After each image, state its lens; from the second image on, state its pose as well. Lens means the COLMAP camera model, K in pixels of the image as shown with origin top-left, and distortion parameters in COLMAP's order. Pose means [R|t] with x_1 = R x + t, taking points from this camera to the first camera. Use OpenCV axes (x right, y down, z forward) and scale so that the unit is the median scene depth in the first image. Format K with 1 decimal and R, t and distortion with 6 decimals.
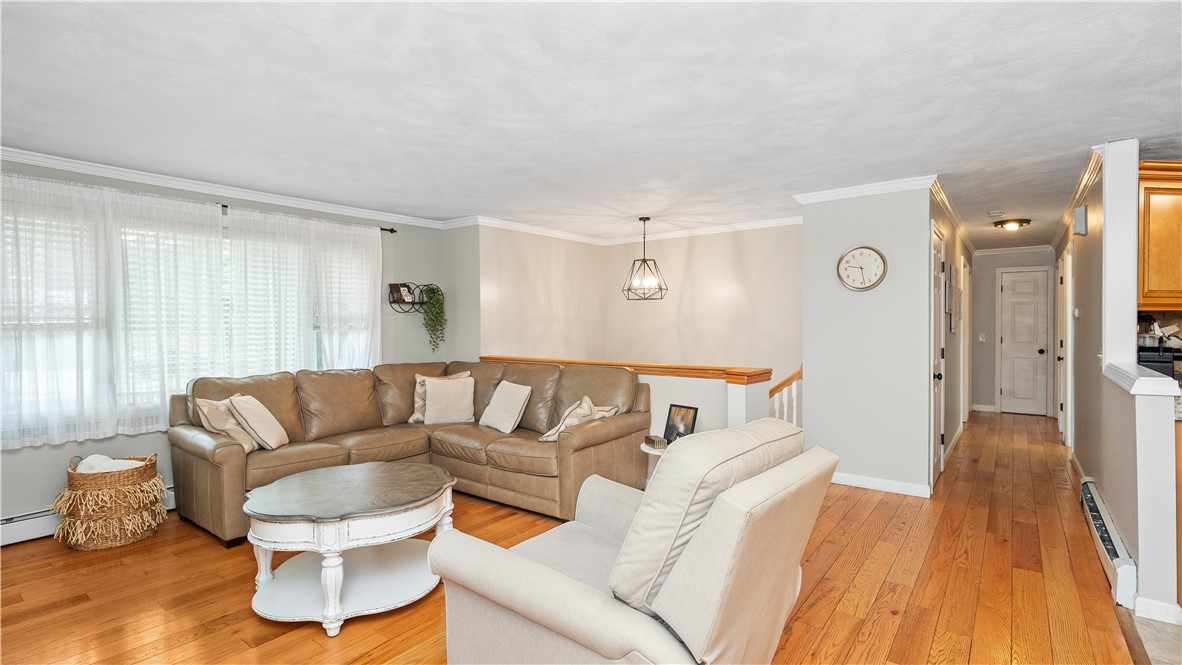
lens RADIAL K [[556.9, 0, 592.0], [0, 556.9, 327.4], [0, 0, 1]] dist [-0.001500, -0.003574]
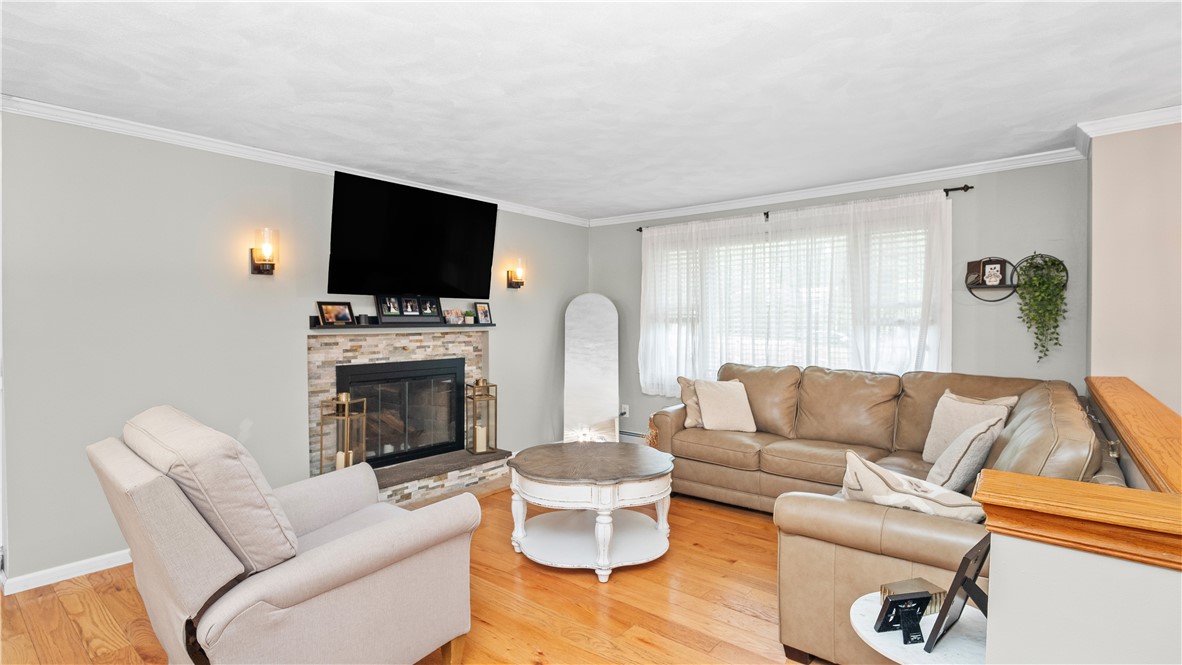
lens RADIAL K [[556.9, 0, 590.2], [0, 556.9, 326.0], [0, 0, 1]] dist [-0.001500, -0.003574]
pose [[-0.026173, 0.016057, -0.999528, 0.381076], [0.001006, 0.999871, 0.016036, -0.007456], [0.999657, -0.000586, -0.026186, 0.539615]]
